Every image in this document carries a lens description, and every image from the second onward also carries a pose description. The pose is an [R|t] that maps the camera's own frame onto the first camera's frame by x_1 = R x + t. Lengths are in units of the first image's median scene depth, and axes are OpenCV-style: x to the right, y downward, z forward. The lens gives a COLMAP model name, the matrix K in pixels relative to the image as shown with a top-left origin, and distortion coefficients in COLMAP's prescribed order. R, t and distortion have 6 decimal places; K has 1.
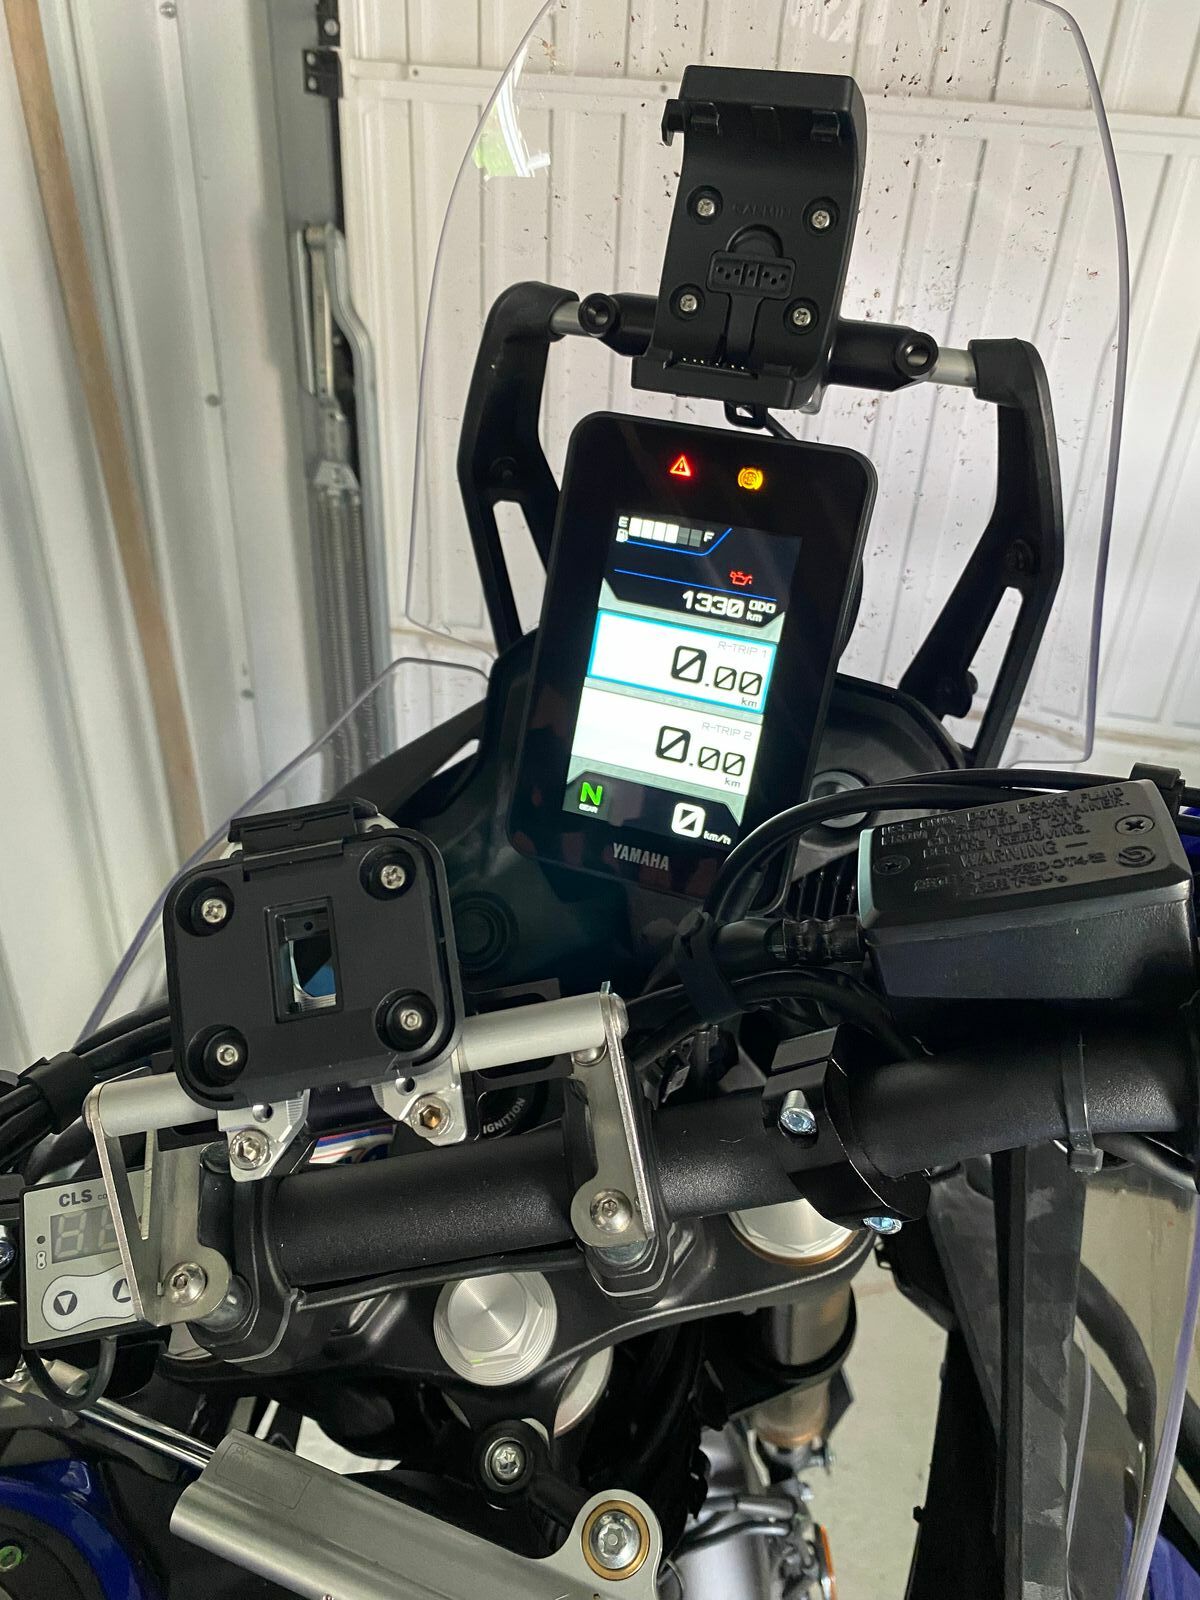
lens RADIAL K [[1272.1, 0, 600.0], [0, 1272.1, 800.0], [0, 0, 1]] dist [-0.026138, 0.006825]
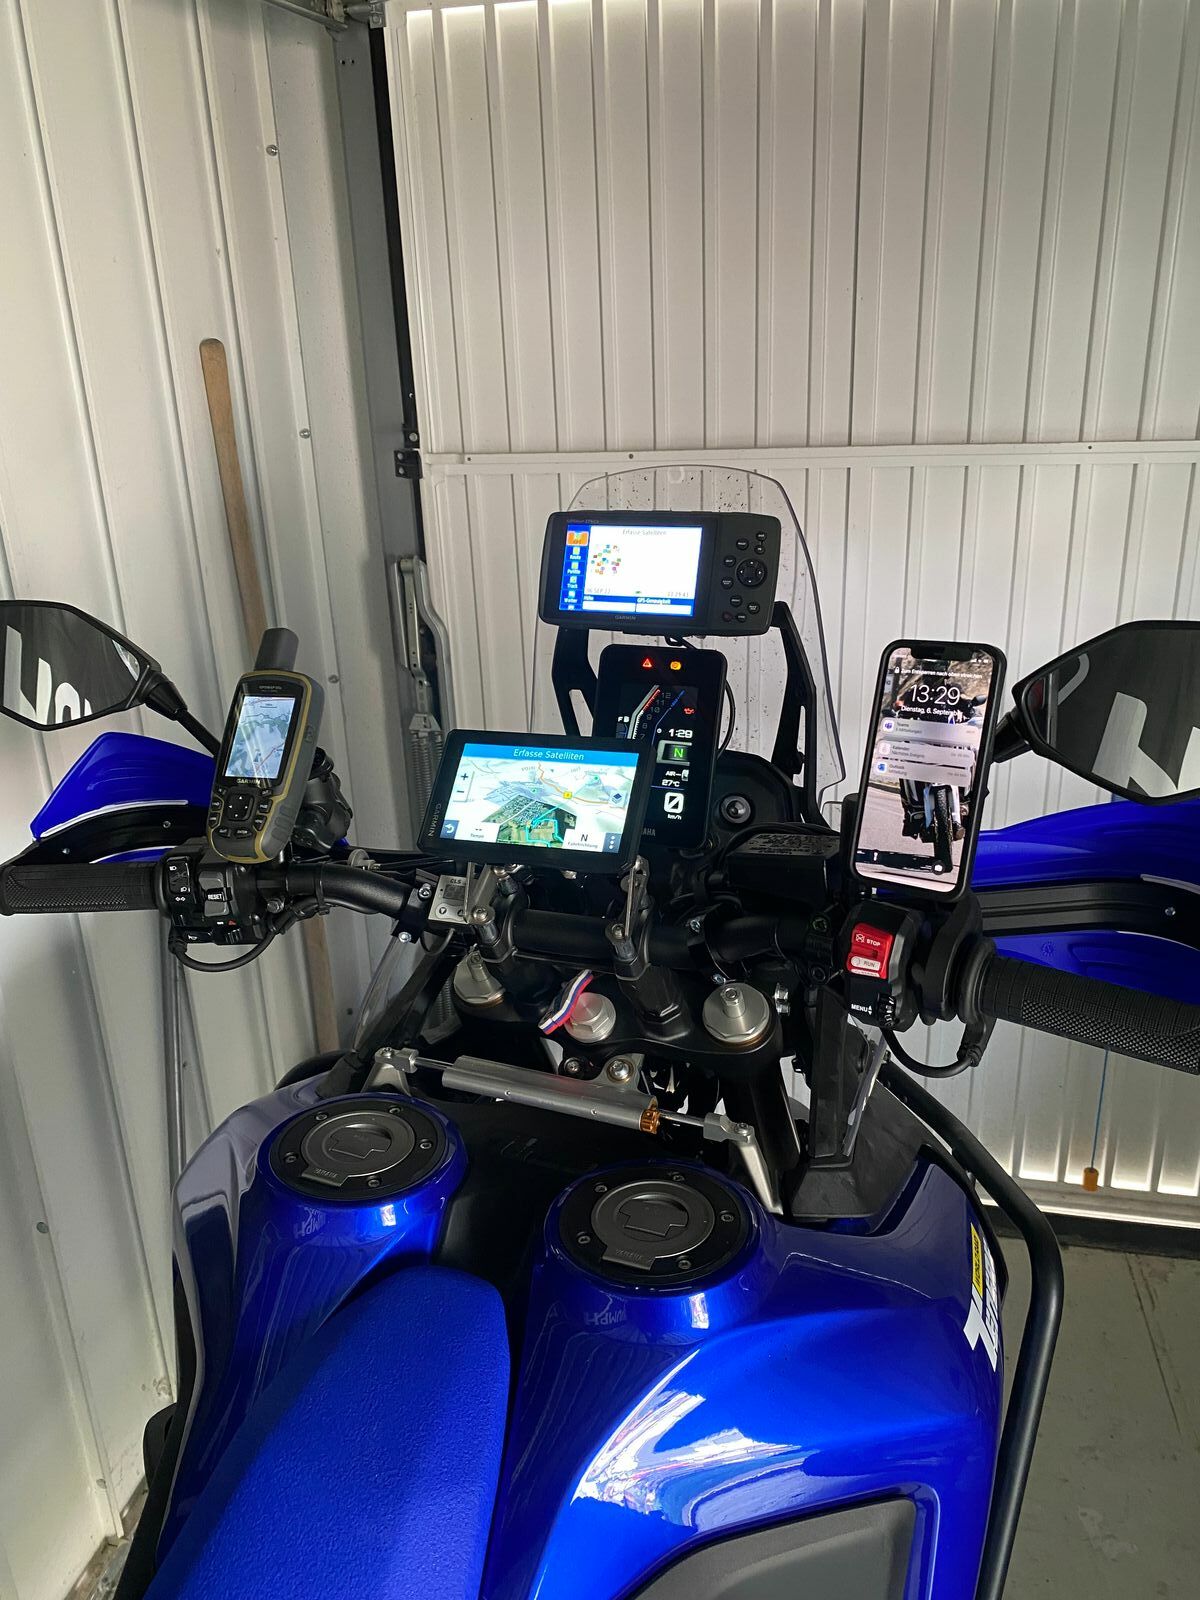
lens RADIAL K [[1250.9, 0, 600.0], [0, 1250.9, 800.0], [0, 0, 1]] dist [0.006430, -0.002214]
pose [[0.996353, -0.084741, -0.009962, -0.007451], [0.081028, 0.976292, -0.200721, 0.136516], [0.026735, 0.199181, 0.979598, -0.378193]]
